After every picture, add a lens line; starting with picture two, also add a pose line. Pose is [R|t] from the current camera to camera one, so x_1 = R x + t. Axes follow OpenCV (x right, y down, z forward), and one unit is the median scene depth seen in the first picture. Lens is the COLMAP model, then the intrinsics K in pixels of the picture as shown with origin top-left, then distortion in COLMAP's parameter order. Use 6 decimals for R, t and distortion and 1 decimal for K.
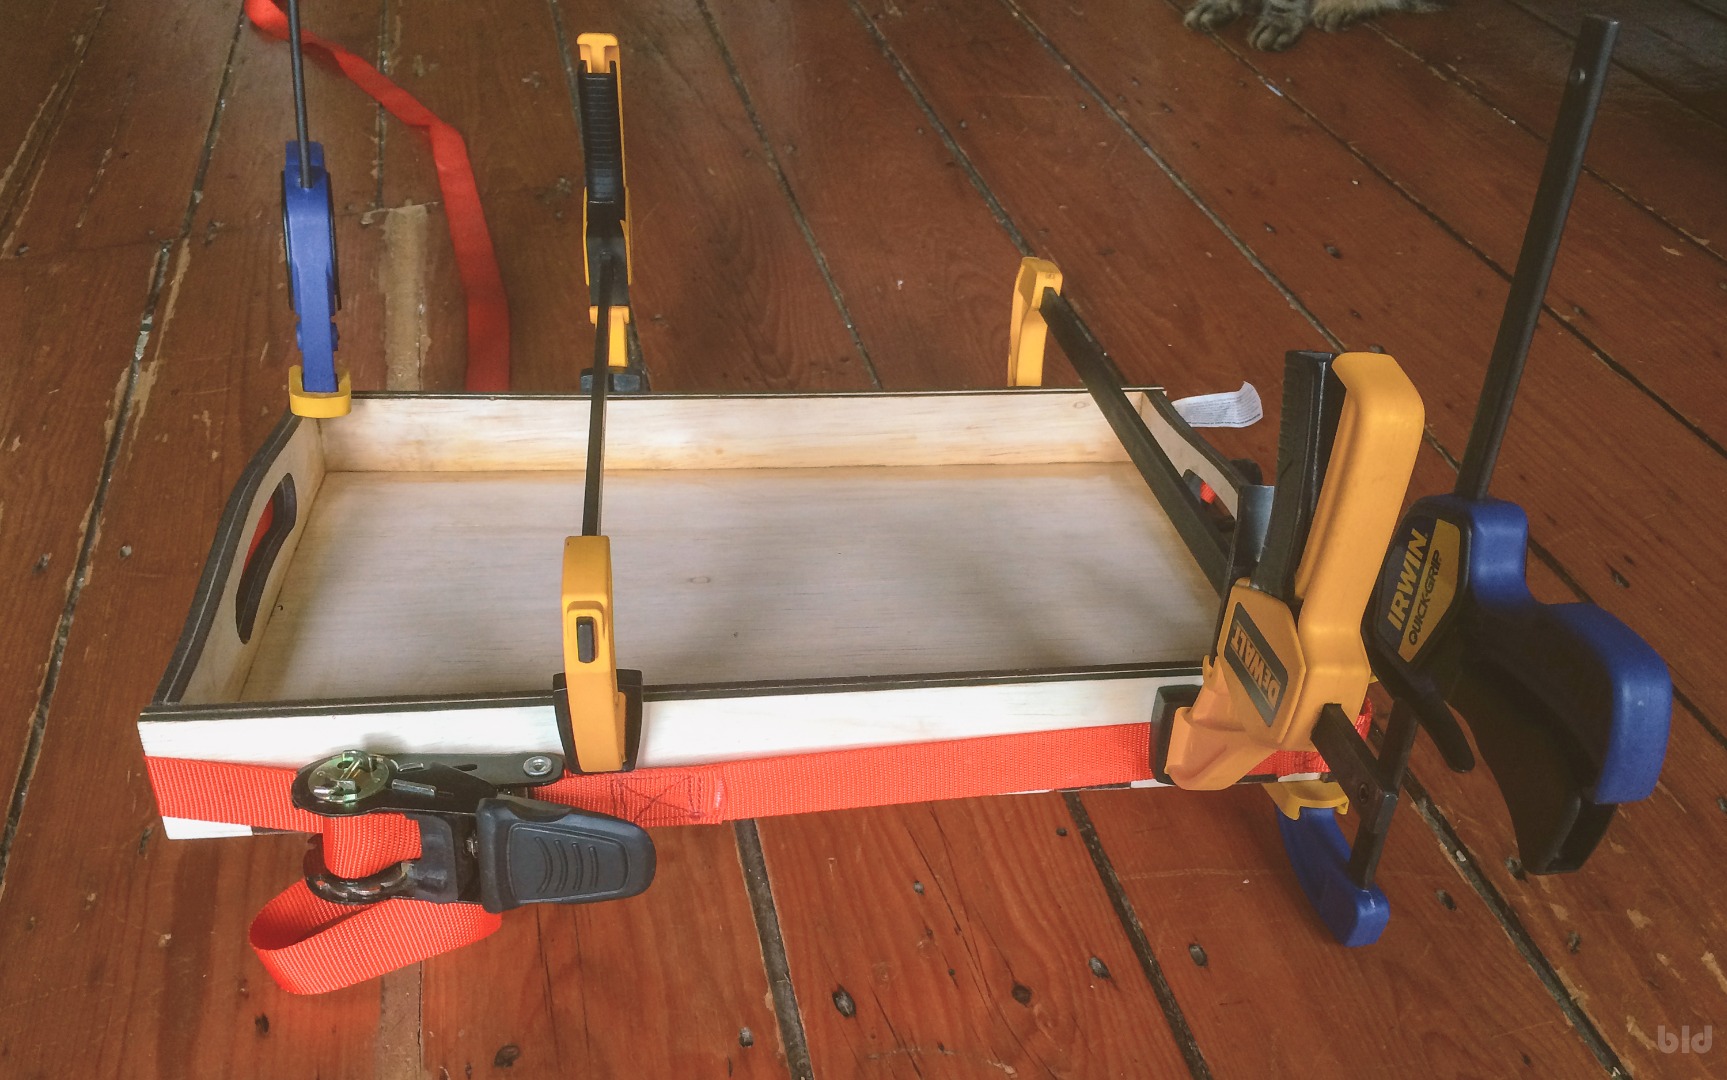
lens RADIAL K [[1613.9, 0, 843.3], [0, 1613.9, 564.5], [0, 0, 1]] dist [0.104888, -0.184513]
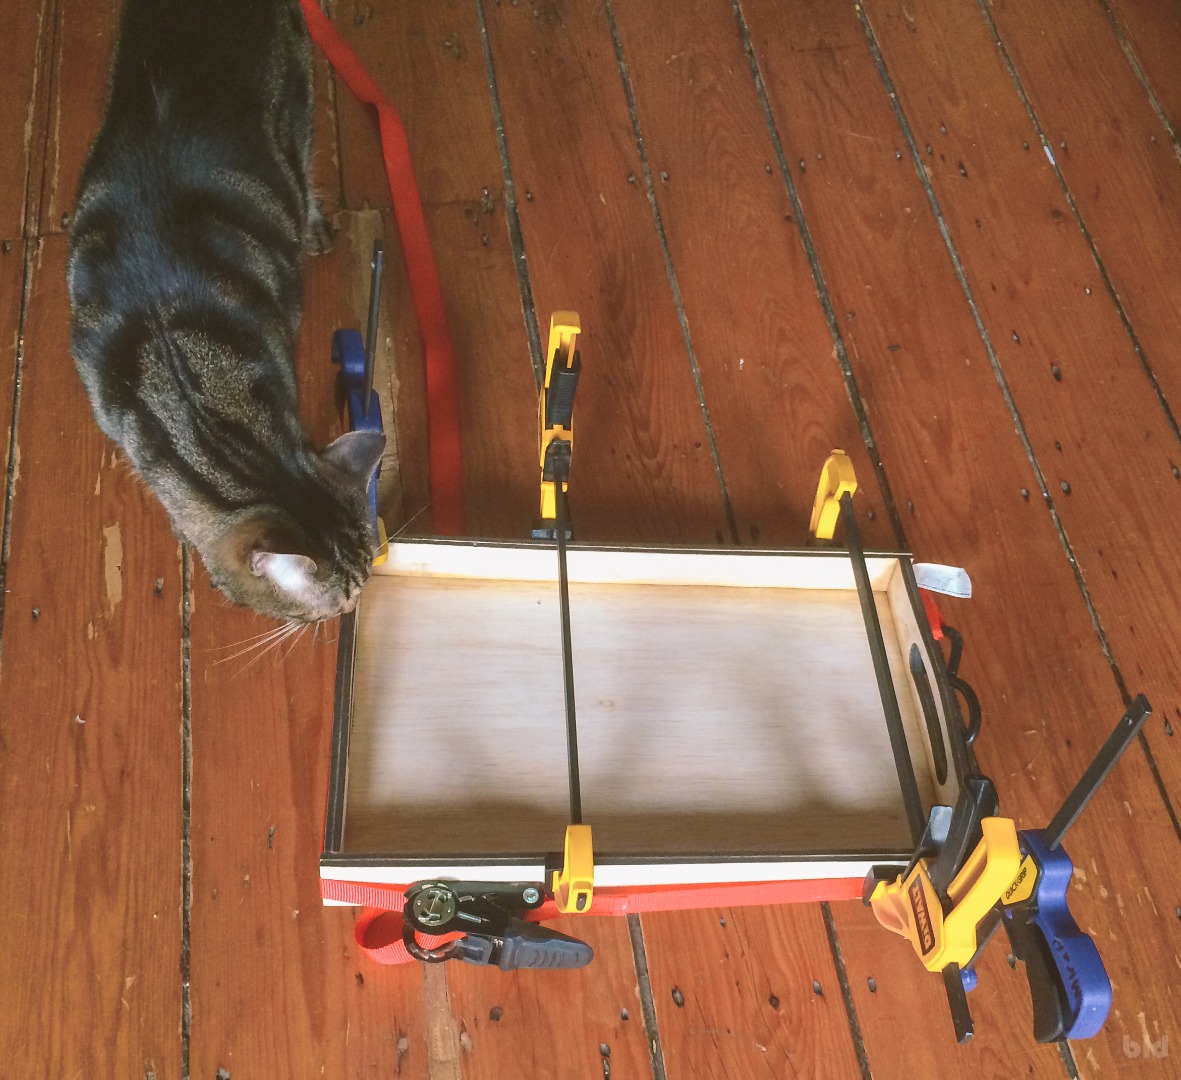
lens RADIAL K [[1557.1, 0, 645.3], [0, 1557.1, 540.8], [0, 0, 1]] dist [0.095039, -0.126855]
pose [[0.994003, 0.093993, 0.055891, -0.175925], [-0.107064, 0.940533, 0.322390, -0.749775], [-0.022265, -0.326440, 0.944956, -0.485282]]
